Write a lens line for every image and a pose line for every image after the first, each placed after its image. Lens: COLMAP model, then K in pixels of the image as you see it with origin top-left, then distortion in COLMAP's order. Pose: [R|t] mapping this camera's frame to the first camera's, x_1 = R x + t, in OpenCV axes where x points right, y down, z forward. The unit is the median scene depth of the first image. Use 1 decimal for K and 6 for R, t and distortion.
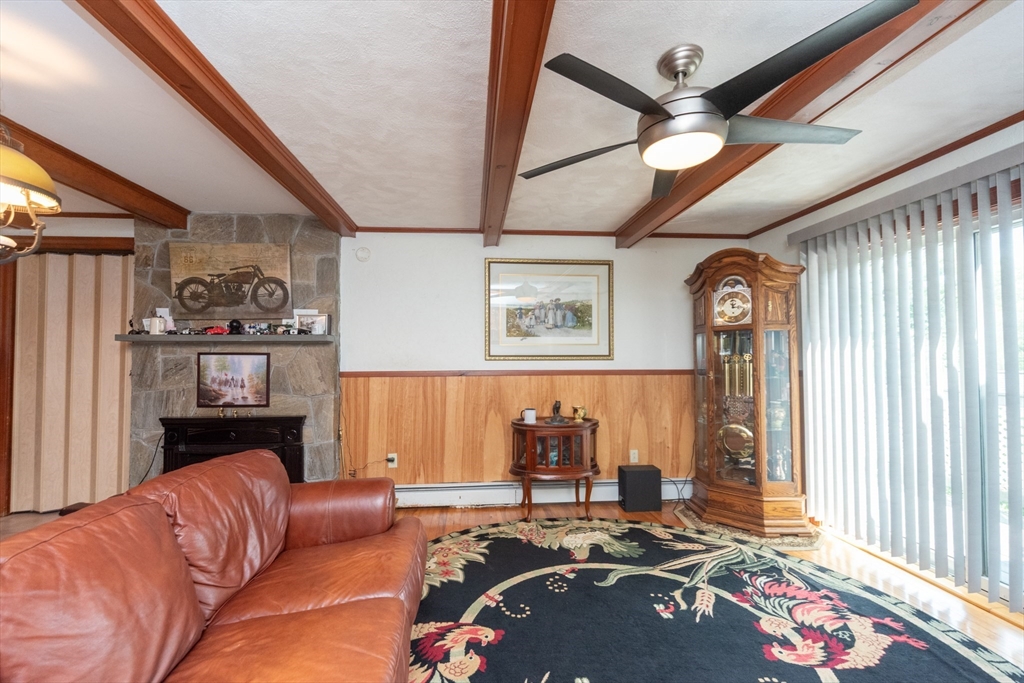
lens RADIAL K [[421.9, 0, 508.8], [0, 421.9, 347.1], [0, 0, 1]] dist [-0.000891, -0.000328]
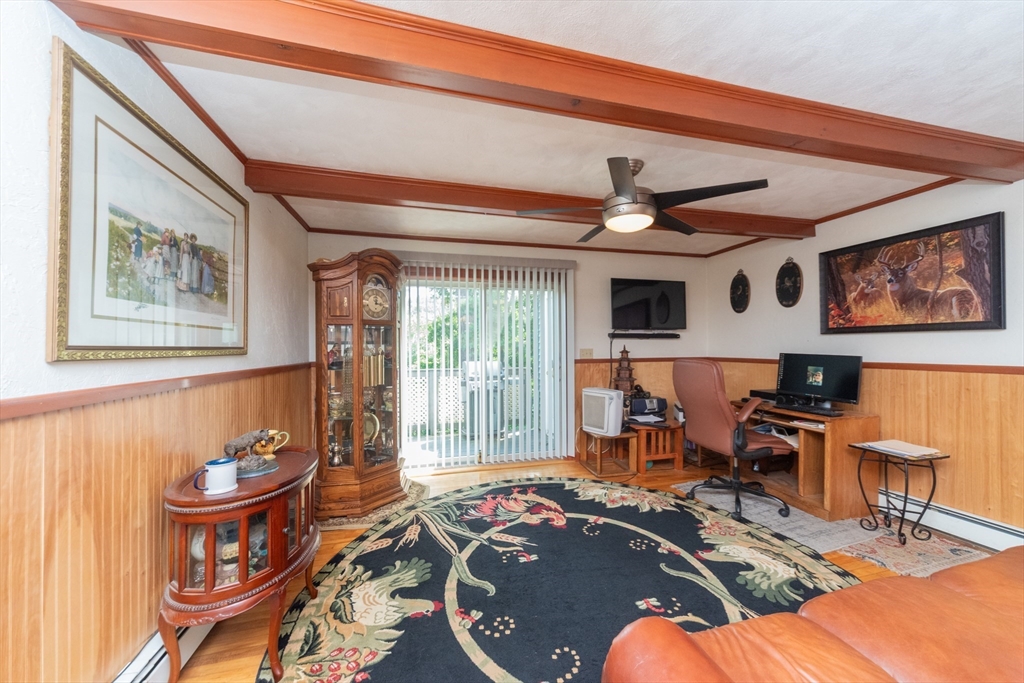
lens RADIAL K [[359.5, 0, 509.3], [0, 359.5, 346.6], [0, 0, 1]] dist [0.003488, 0.000011]
pose [[-0.157010, 0.008111, 0.987564, -0.415820], [-0.019233, 0.999752, -0.011269, 0.018647], [-0.987410, -0.020763, -0.156815, 0.781962]]
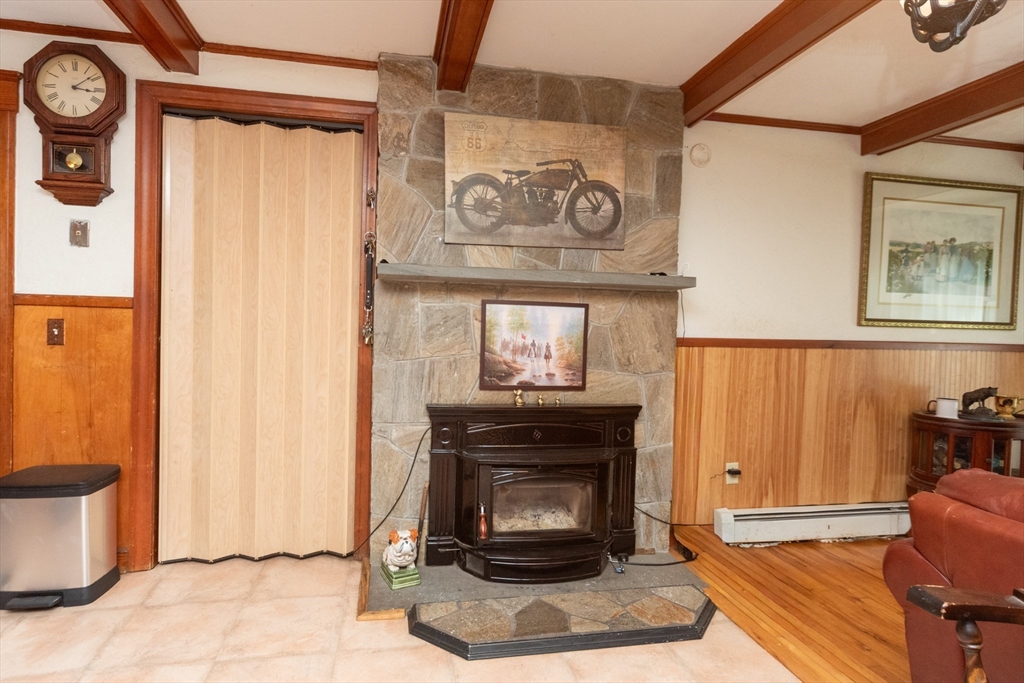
lens RADIAL K [[572.5, 0, 508.7], [0, 572.5, 346.9], [0, 0, 1]] dist [-0.008917, -0.000510]
pose [[0.993923, 0.022135, 0.107828, -0.785128], [-0.027824, 0.998283, 0.051551, 0.037450], [-0.106501, -0.054238, 0.992832, 0.171259]]
